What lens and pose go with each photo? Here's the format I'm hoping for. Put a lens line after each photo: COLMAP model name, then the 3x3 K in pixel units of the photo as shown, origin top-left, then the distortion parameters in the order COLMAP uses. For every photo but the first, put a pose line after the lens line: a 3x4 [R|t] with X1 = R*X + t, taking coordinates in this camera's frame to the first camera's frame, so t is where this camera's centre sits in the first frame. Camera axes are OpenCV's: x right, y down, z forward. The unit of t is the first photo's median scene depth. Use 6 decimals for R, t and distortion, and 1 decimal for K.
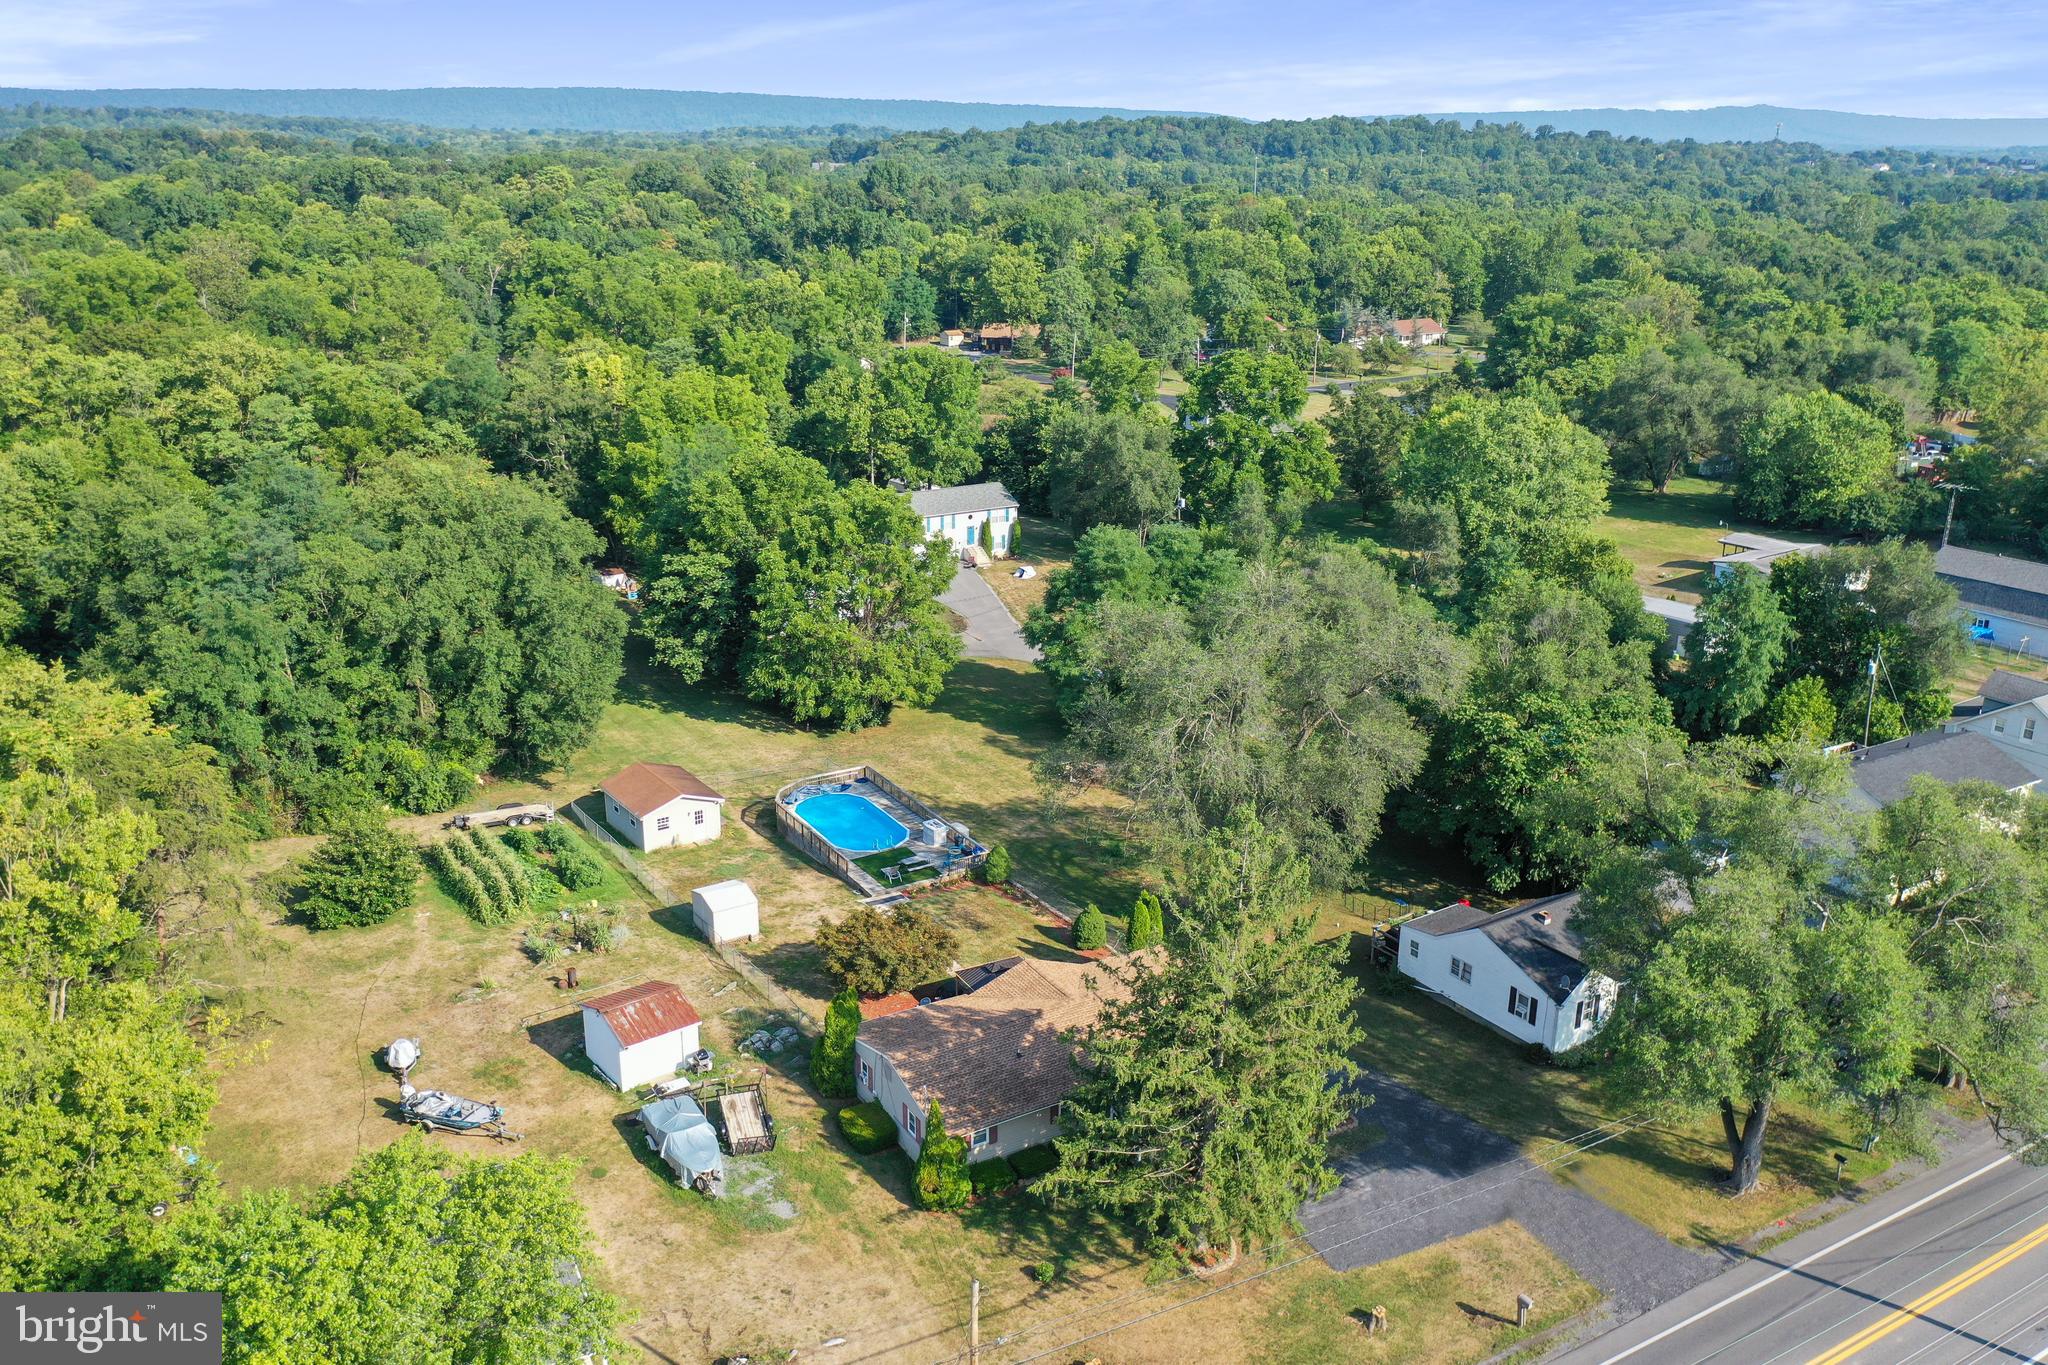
lens RADIAL K [[1612.9, 0, 1019.8], [0, 1612.9, 675.9], [0, 0, 1]] dist [-0.006373, -0.002442]
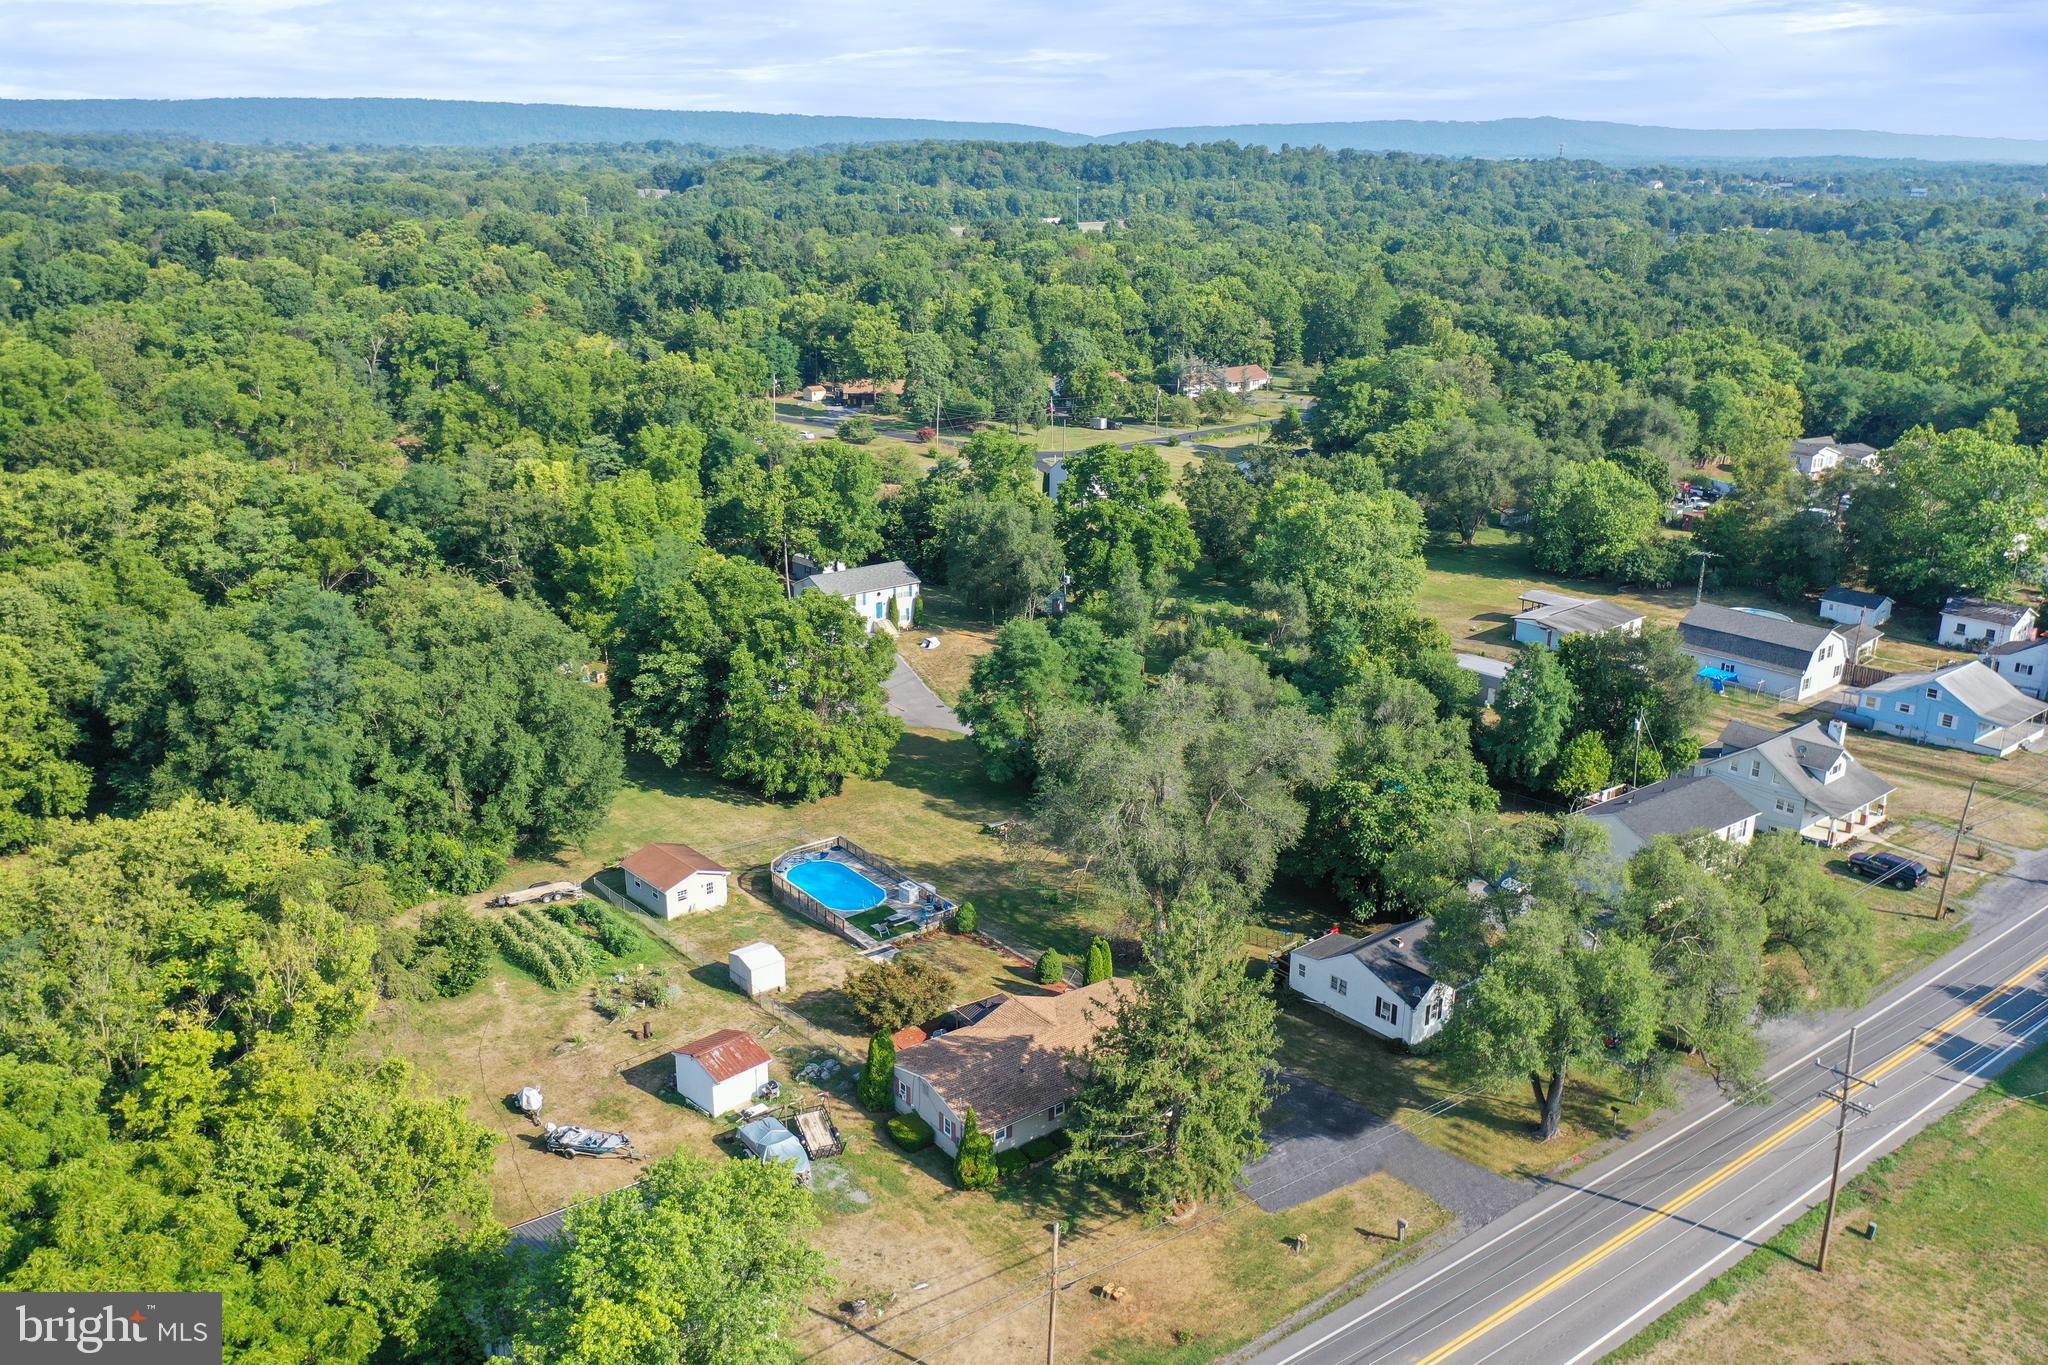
lens RADIAL K [[1612.9, 0, 1021.1], [0, 1612.9, 675.1], [0, 0, 1]] dist [-0.006373, -0.002442]
pose [[0.993813, -0.034046, 0.105724, -0.074004], [0.034608, 0.999395, -0.003484, -0.048545], [-0.105541, 0.007122, 0.994389, -0.182597]]
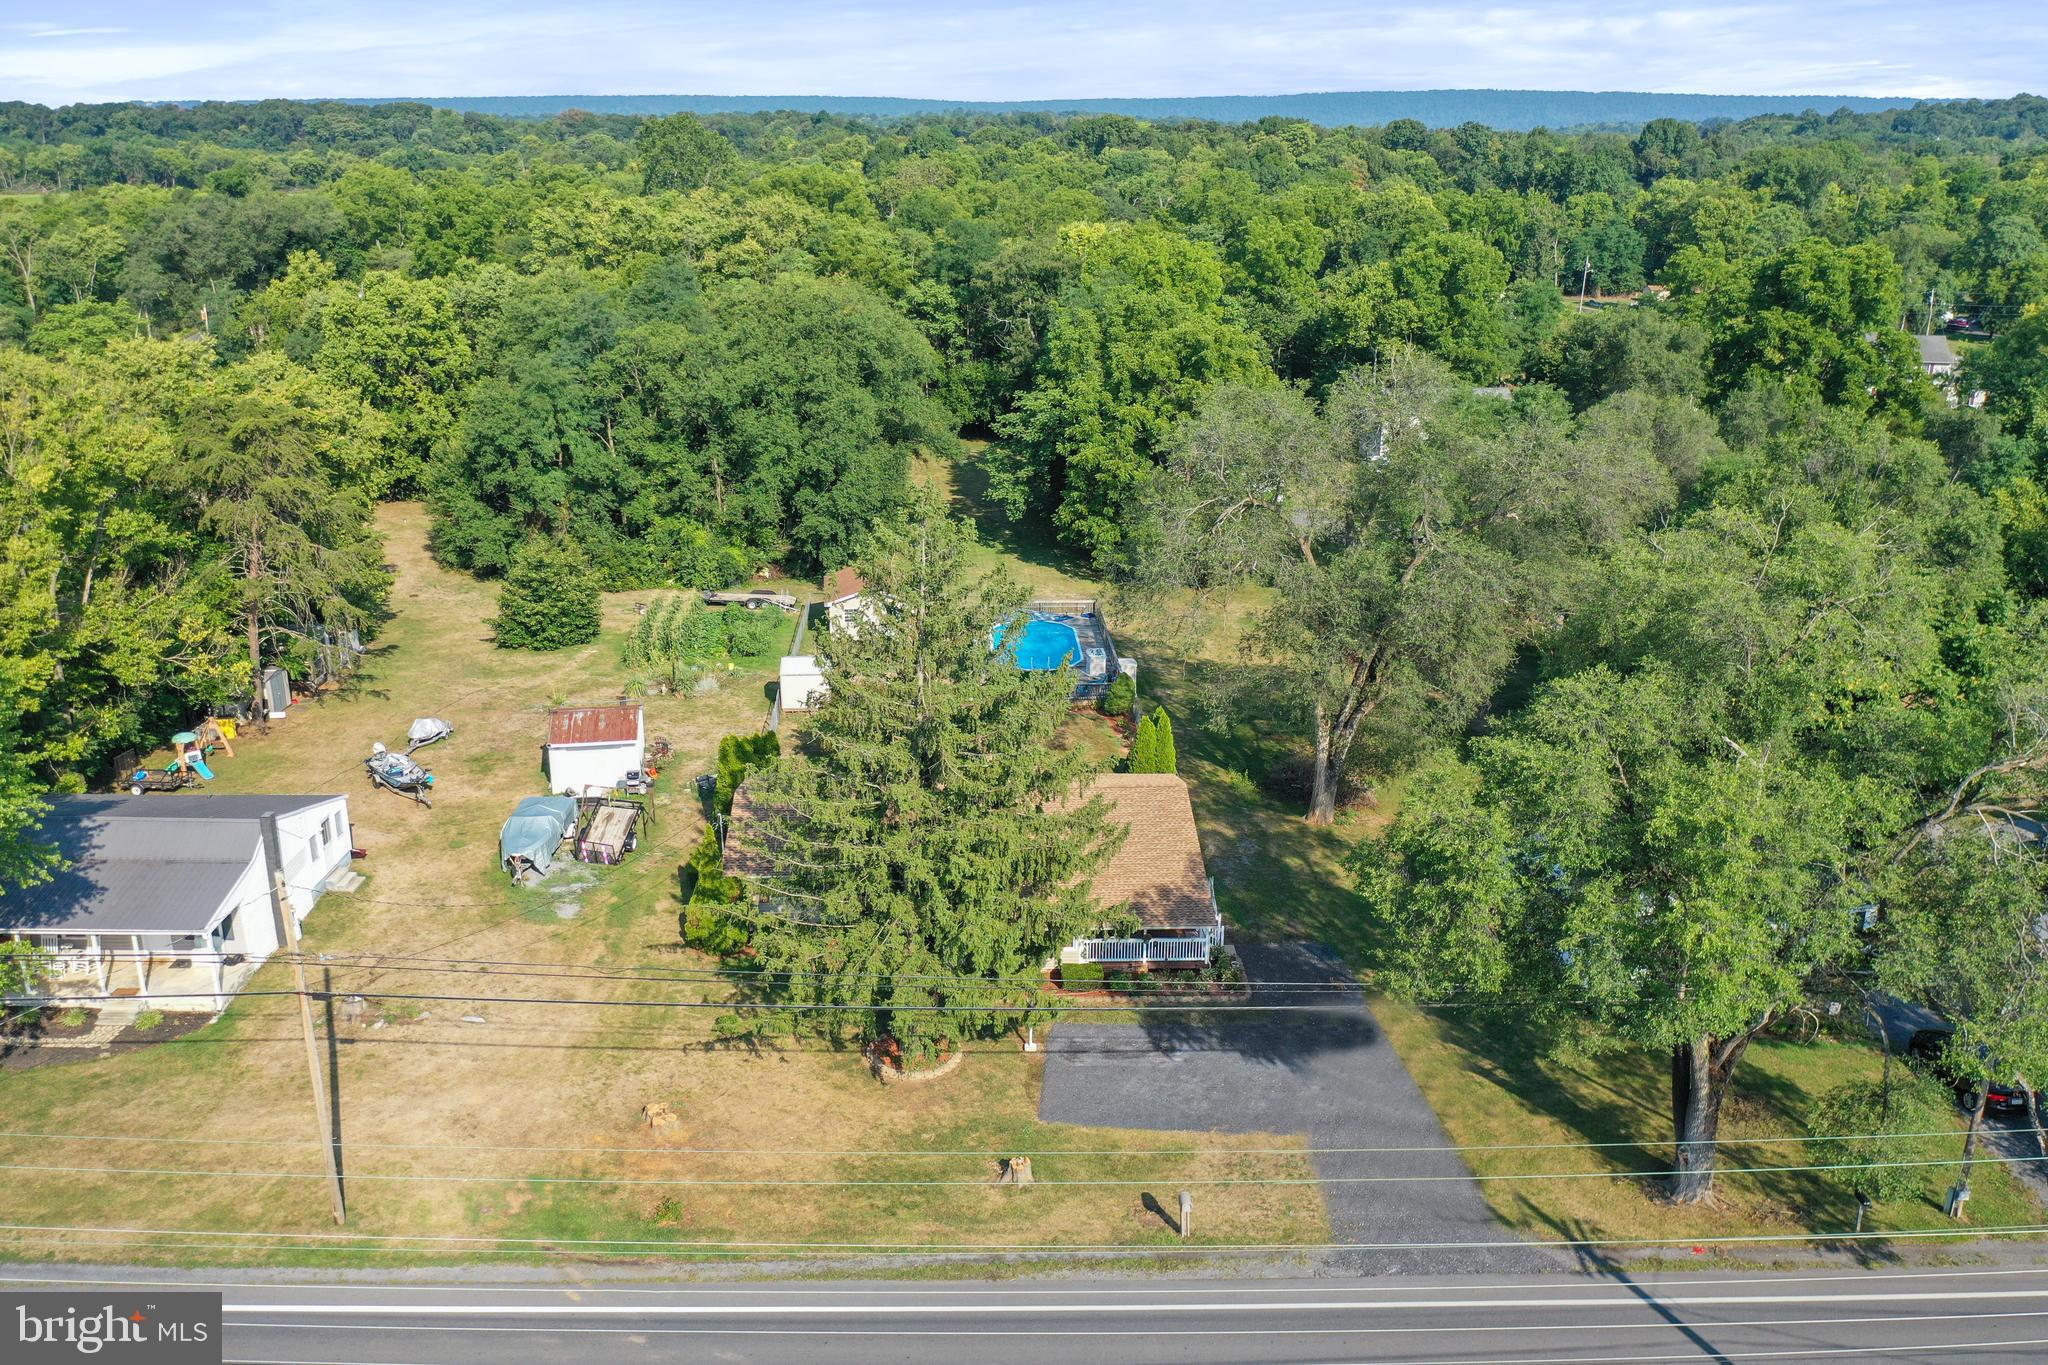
lens RADIAL K [[1612.9, 0, 1016.6], [0, 1612.9, 679.4], [0, 0, 1]] dist [-0.006373, -0.002442]
pose [[0.875368, 0.143652, -0.461622, 0.262422], [-0.144296, 0.988946, 0.034122, 0.066490], [0.461421, 0.036741, 0.886420, 0.145884]]
